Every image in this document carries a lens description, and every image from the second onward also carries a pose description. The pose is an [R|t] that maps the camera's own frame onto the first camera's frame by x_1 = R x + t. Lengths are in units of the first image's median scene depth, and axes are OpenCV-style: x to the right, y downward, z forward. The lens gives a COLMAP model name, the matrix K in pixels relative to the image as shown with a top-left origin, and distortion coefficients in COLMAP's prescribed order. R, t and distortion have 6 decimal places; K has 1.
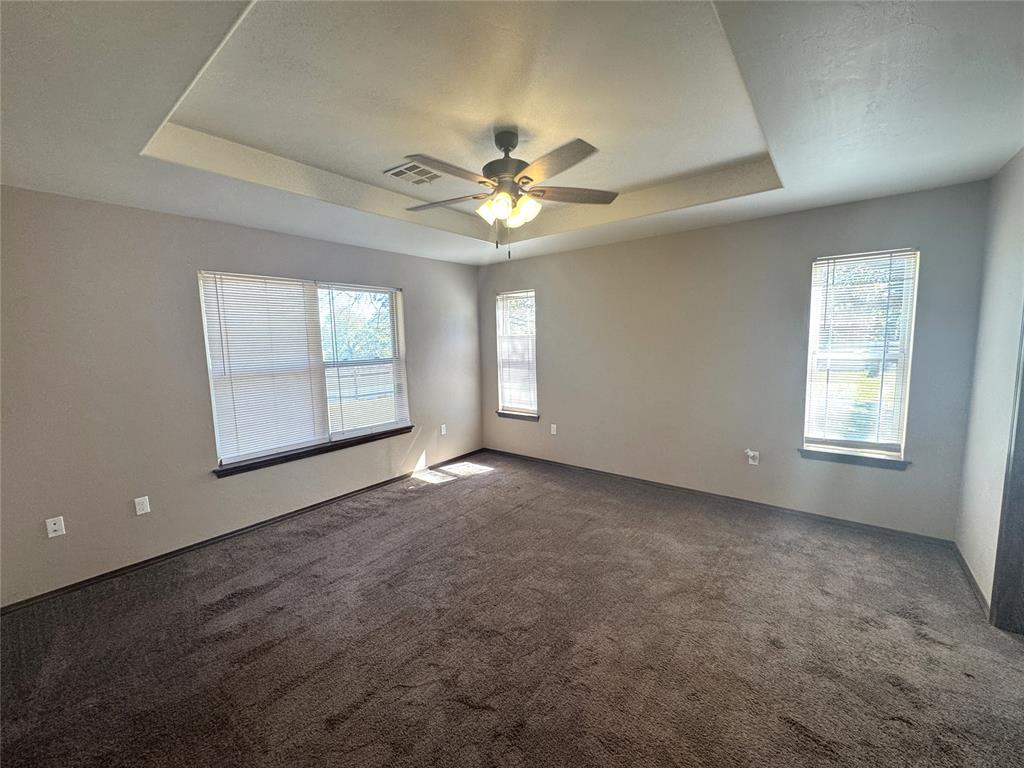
lens RADIAL K [[409.0, 0, 511.6], [0, 409.0, 381.8], [0, 0, 1]] dist [0.002022, 0.000038]
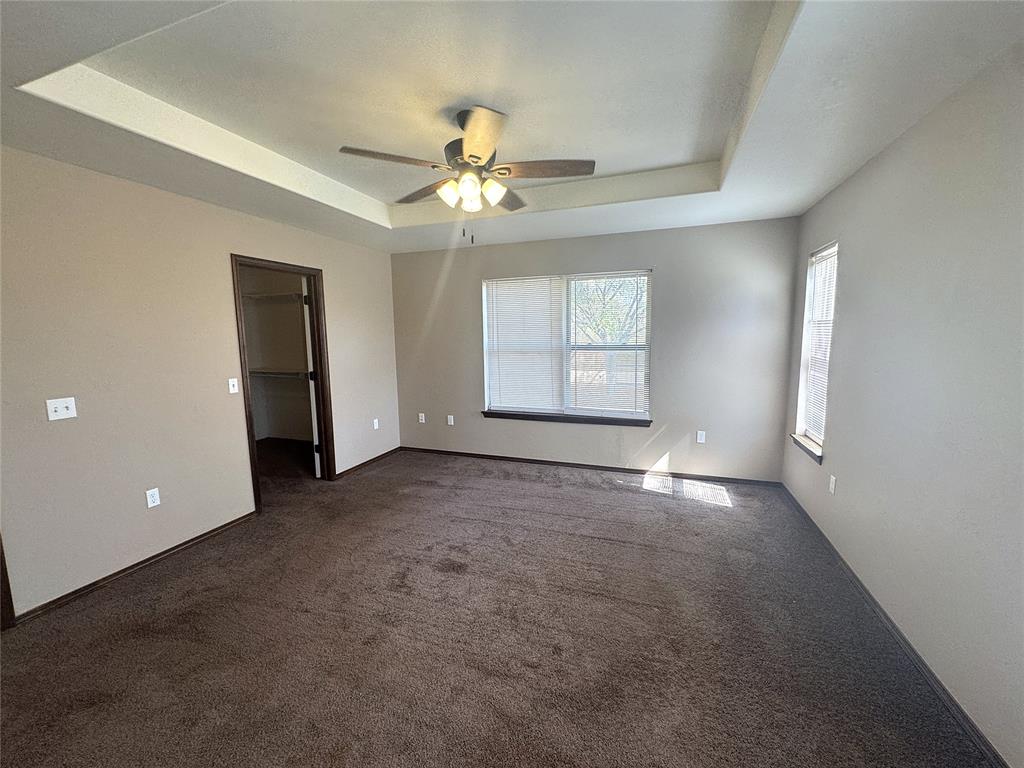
lens RADIAL K [[409.0, 0, 512.8], [0, 409.0, 383.7], [0, 0, 1]] dist [0.002022, 0.000038]
pose [[0.326462, 0.137549, -0.935149, 0.538434], [-0.096027, 0.989063, 0.111956, -0.050404], [0.940320, 0.053251, 0.336099, 0.435828]]
